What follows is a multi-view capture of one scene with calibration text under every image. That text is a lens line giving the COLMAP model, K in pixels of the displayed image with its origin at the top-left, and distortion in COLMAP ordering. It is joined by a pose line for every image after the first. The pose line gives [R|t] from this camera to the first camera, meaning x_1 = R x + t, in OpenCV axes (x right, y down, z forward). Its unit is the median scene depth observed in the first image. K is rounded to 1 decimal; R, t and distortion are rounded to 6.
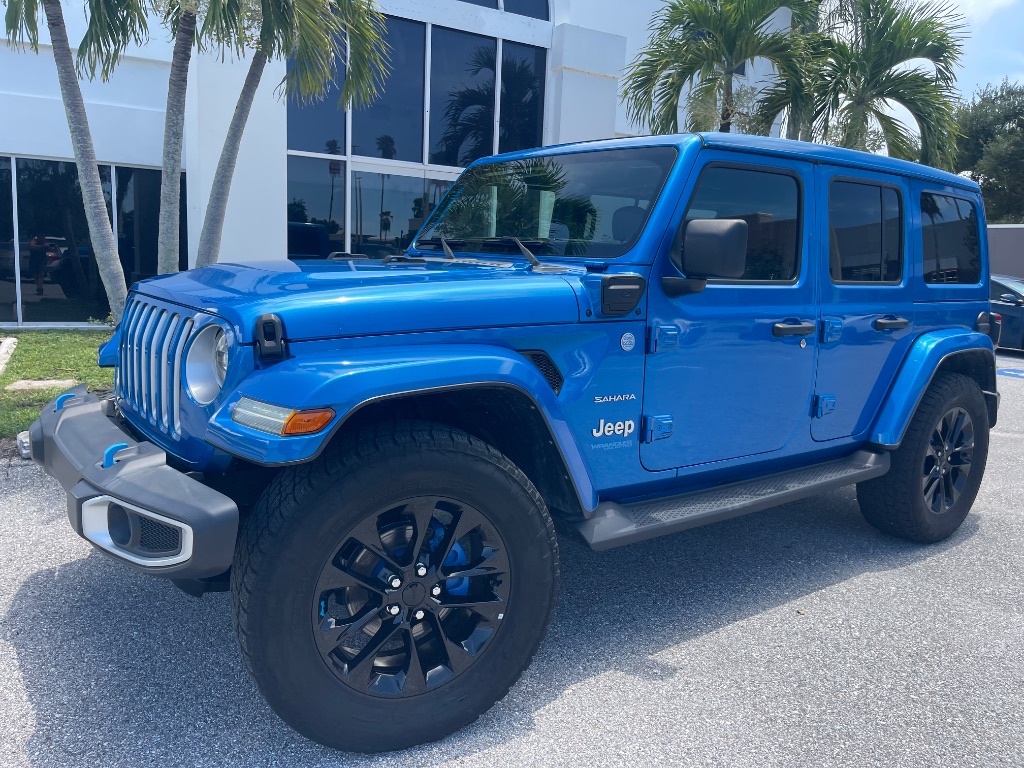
lens RADIAL K [[776.2, 0, 510.3], [0, 776.2, 376.8], [0, 0, 1]] dist [0.063567, -0.086757]
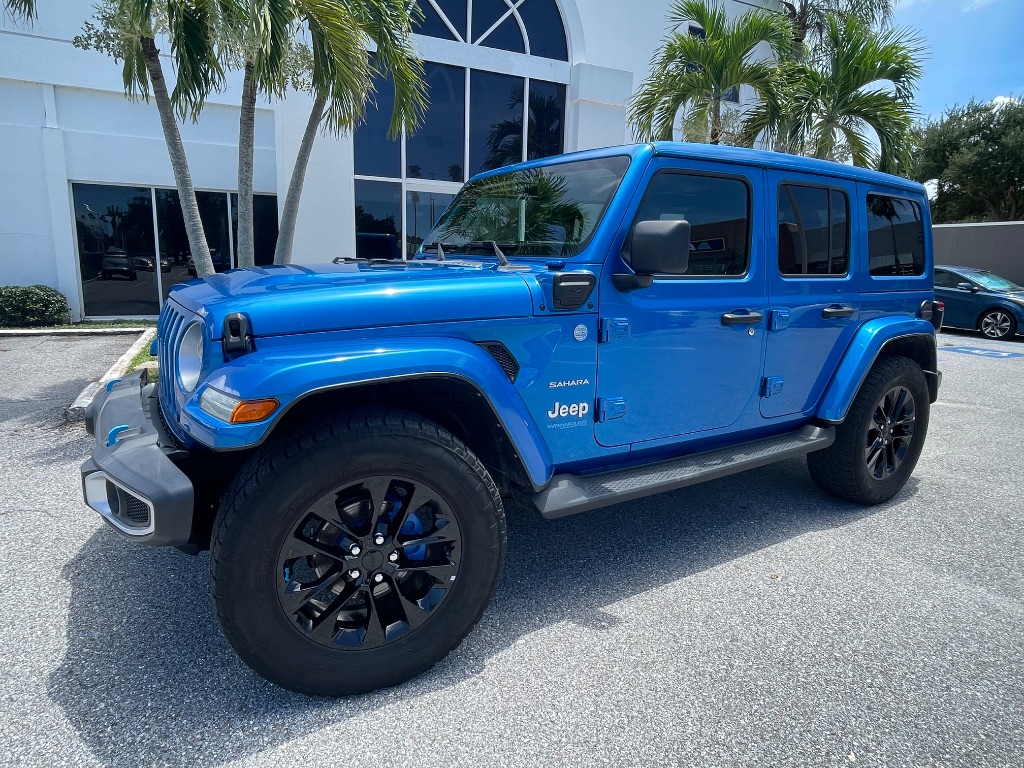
lens RADIAL K [[613.1, 0, 503.0], [0, 613.1, 374.1], [0, 0, 1]] dist [-0.006240, 0.000458]
pose [[0.996266, -0.001201, -0.086324, 0.111363], [0.004236, 0.999379, 0.034992, -0.016221], [0.086228, -0.035228, 0.995652, 0.109753]]
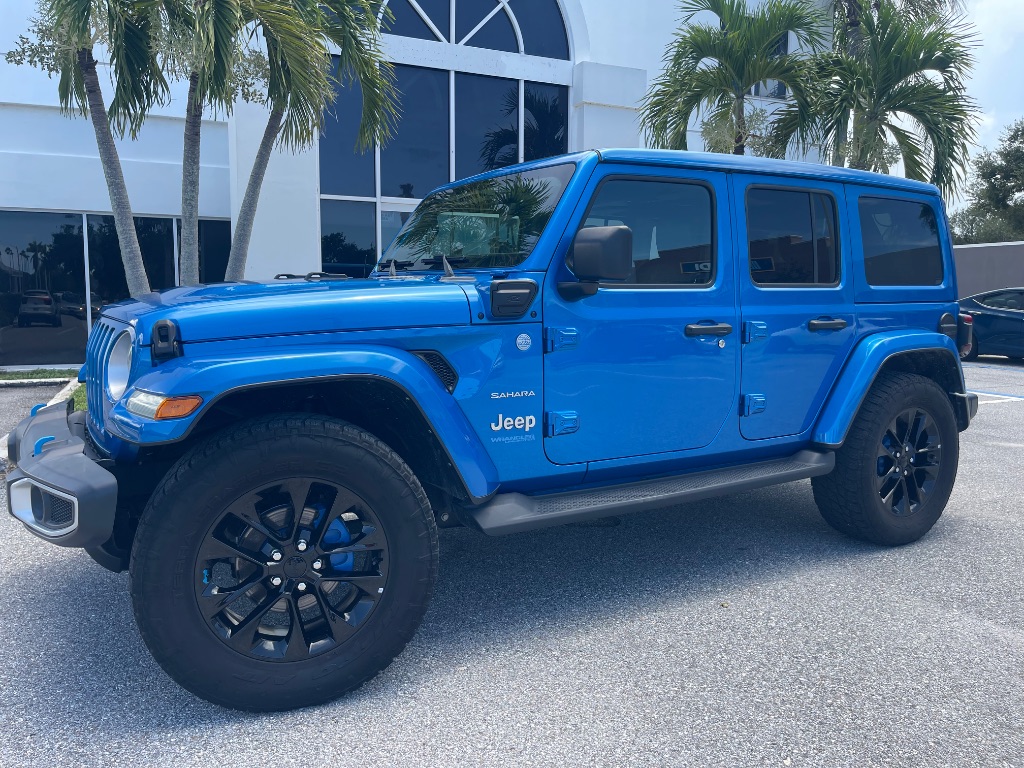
lens RADIAL K [[776.2, 0, 506.3], [0, 776.2, 367.6], [0, 0, 1]] dist [0.063567, -0.086757]
pose [[0.994085, -0.028435, -0.104813, 0.229253], [0.022205, 0.997943, -0.060136, 0.052325], [0.106308, 0.057453, 0.992672, -0.067829]]
